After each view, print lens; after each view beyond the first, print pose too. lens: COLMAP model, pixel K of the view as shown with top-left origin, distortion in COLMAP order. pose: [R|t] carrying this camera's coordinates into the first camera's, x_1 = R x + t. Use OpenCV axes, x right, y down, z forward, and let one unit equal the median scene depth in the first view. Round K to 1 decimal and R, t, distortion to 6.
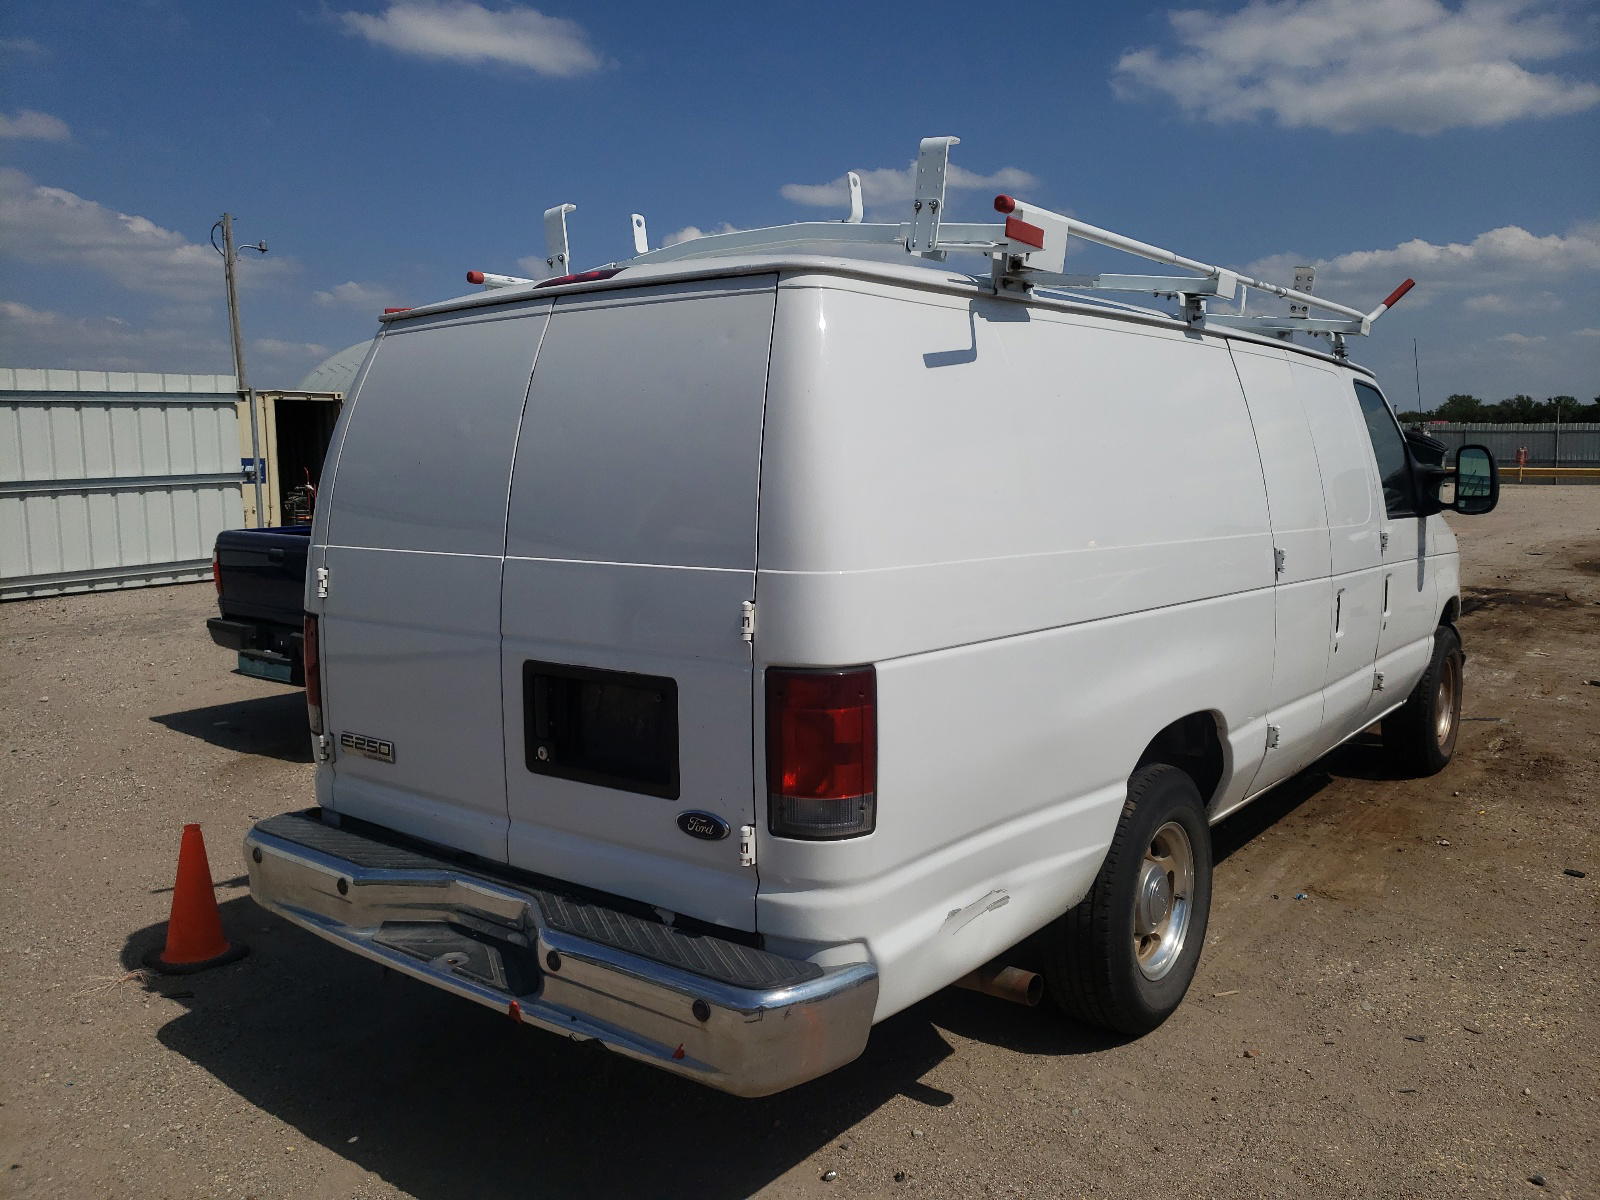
lens RADIAL K [[1235.2, 0, 830.6], [0, 1235.2, 616.7], [0, 0, 1]] dist [-0.022418, 0.002563]
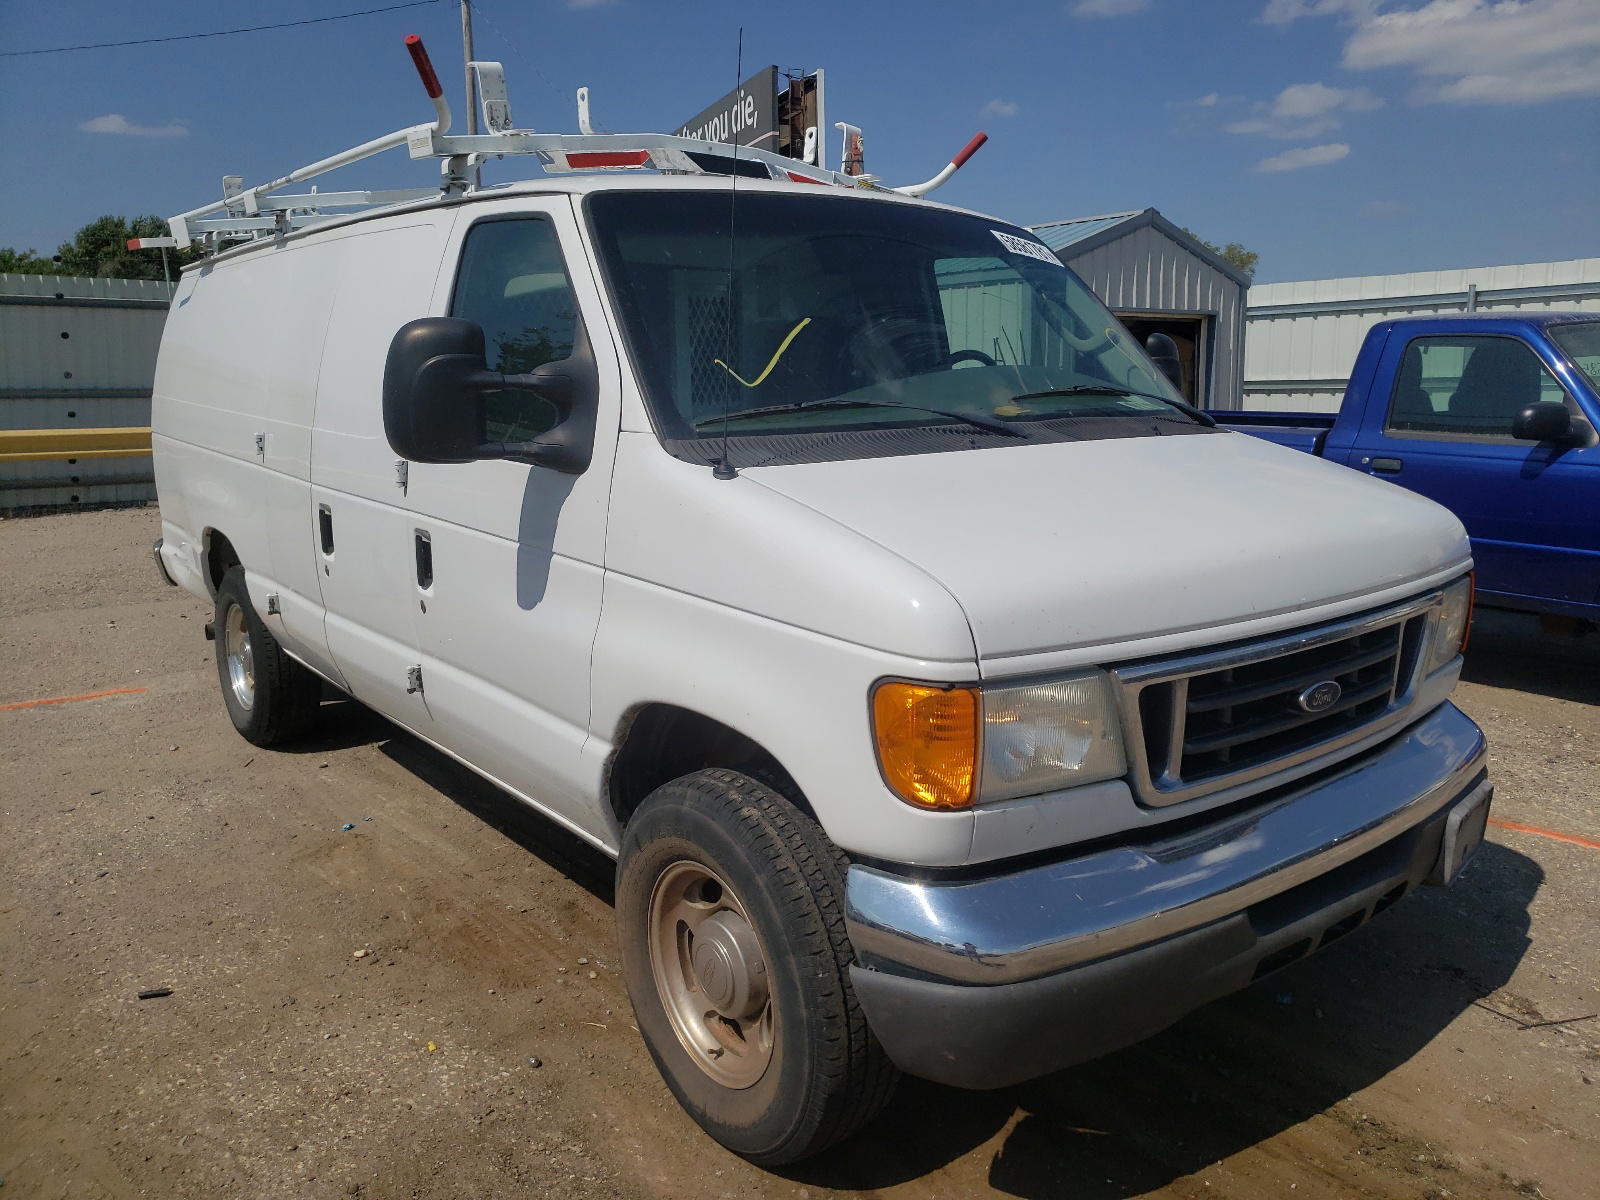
lens RADIAL K [[1235.2, 0, 830.6], [0, 1235.2, 616.7], [0, 0, 1]] dist [-0.022418, 0.002563]
pose [[-0.229573, 0.188682, -0.954827, 1.784540], [-0.117255, 0.968522, 0.219580, -0.271373], [0.966203, 0.162368, -0.200222, 2.326233]]
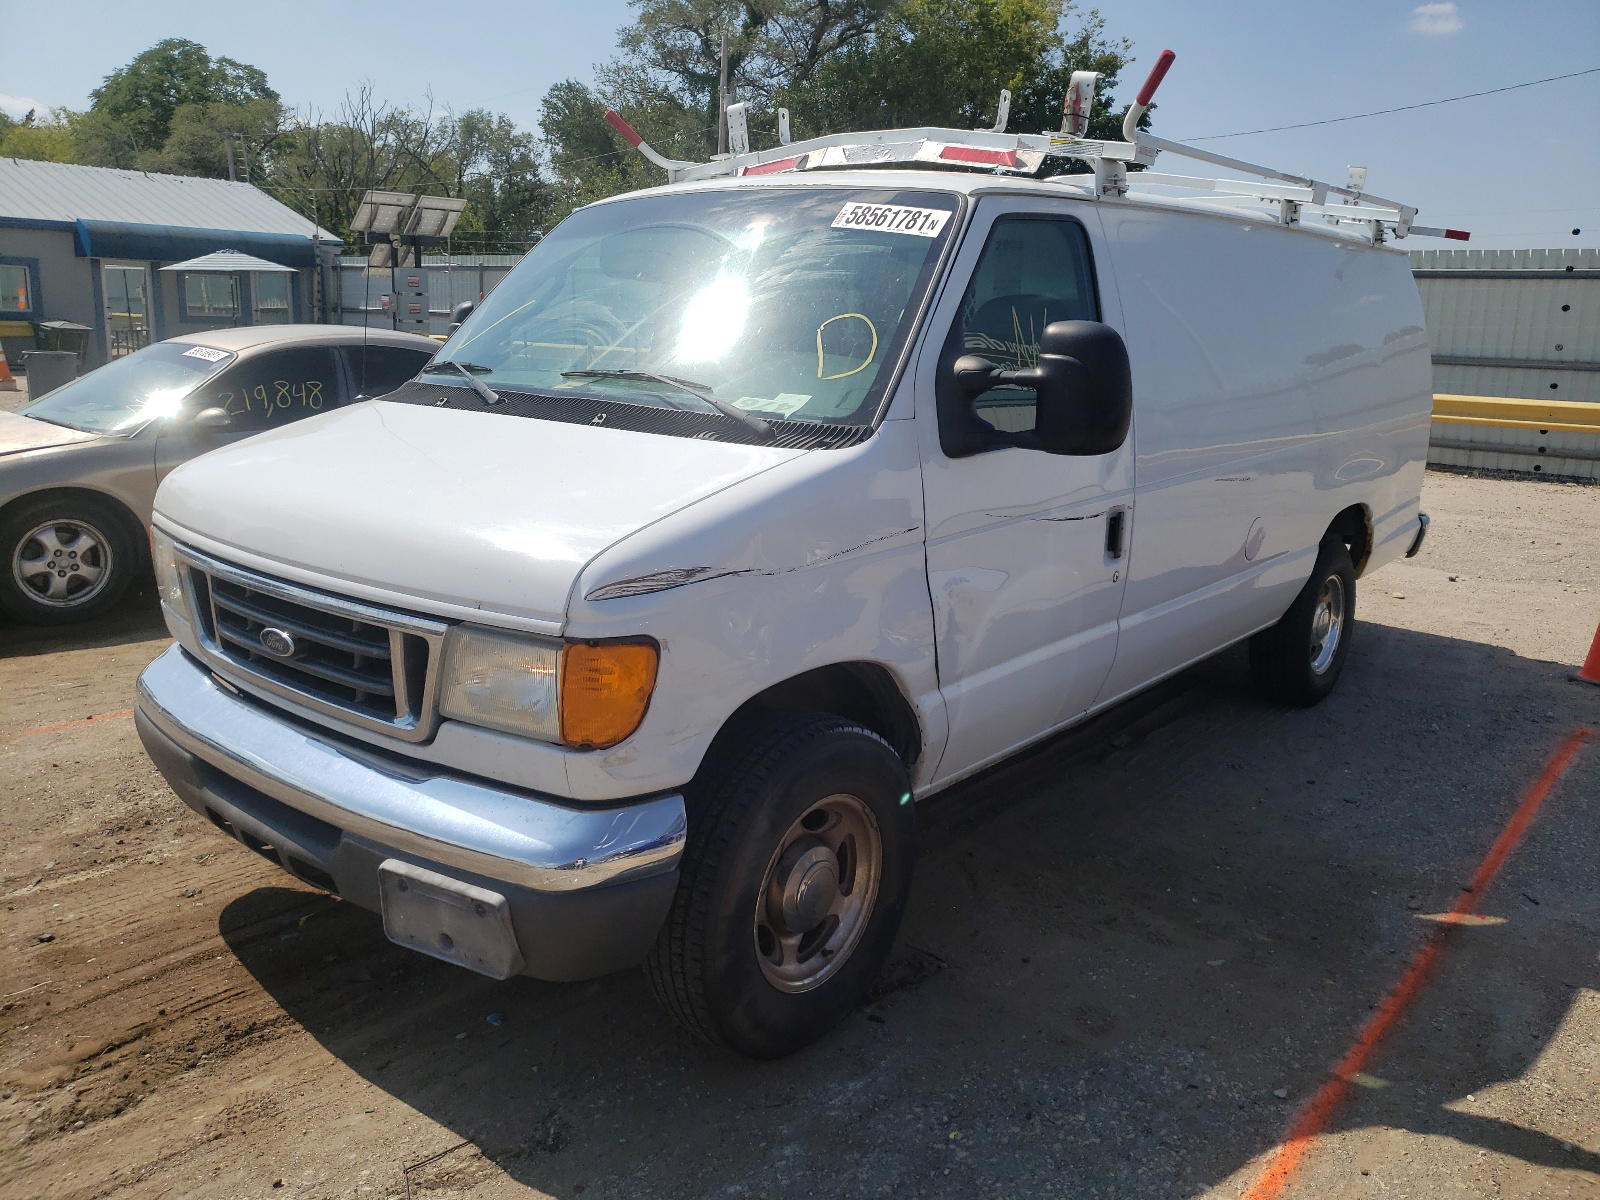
lens RADIAL K [[1235.2, 0, 830.6], [0, 1235.2, 616.7], [0, 0, 1]] dist [-0.022418, 0.002563]
pose [[-0.999350, -0.027464, 0.023336, 0.522895], [-0.017593, 0.936890, 0.349181, -0.423688], [-0.031453, 0.348544, -0.936765, 3.316232]]
